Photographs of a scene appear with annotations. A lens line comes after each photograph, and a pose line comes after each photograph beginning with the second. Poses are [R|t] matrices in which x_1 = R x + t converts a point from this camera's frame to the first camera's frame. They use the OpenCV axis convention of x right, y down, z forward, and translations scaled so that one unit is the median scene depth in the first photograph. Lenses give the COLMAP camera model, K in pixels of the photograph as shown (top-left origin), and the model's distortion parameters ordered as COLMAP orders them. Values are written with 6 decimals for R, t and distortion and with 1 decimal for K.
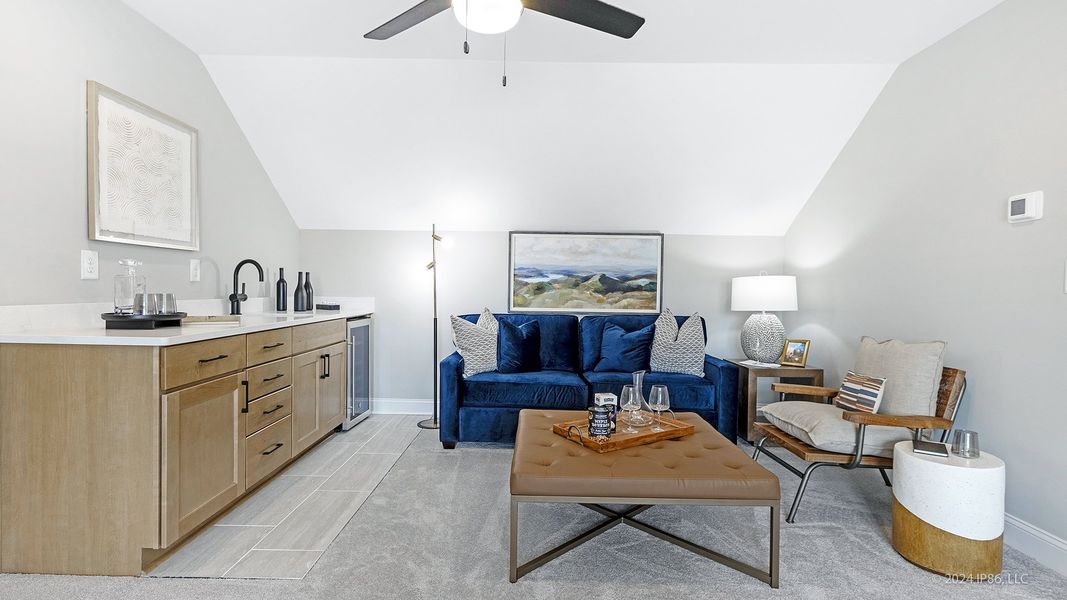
lens RADIAL K [[489.6, 0, 553.7], [0, 489.6, 305.7], [0, 0, 1]] dist [0.008489, 0.000996]
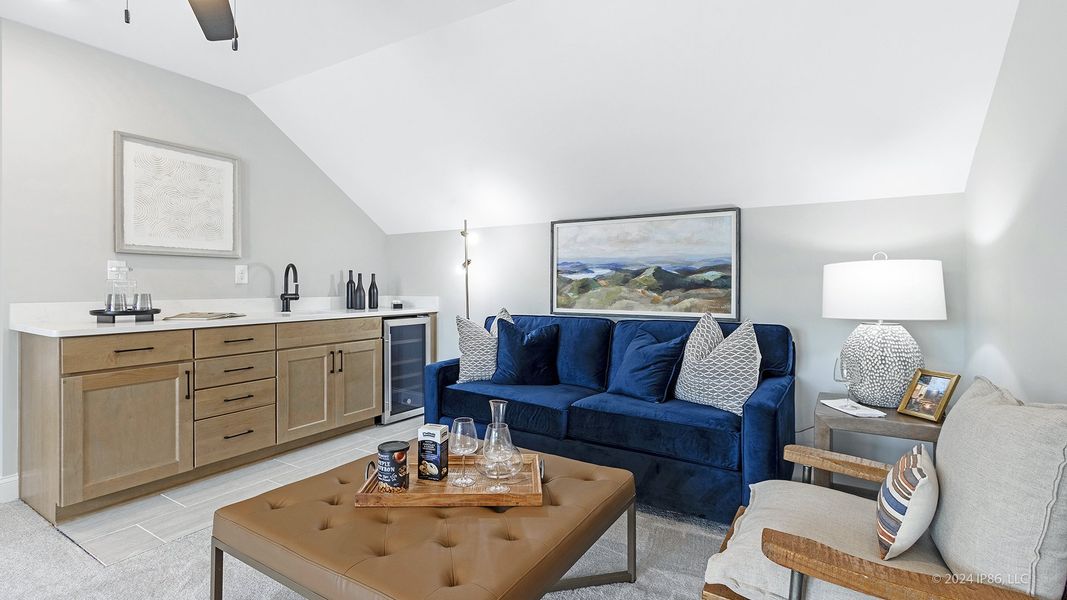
lens RADIAL K [[489.6, 0, 533.1], [0, 489.6, 291.0], [0, 0, 1]] dist [0.008489, 0.000996]
pose [[0.853925, -0.005656, -0.520366, 0.340762], [-0.008698, 0.999646, -0.025139, -0.004799], [0.520324, 0.025993, 0.853573, 0.235934]]
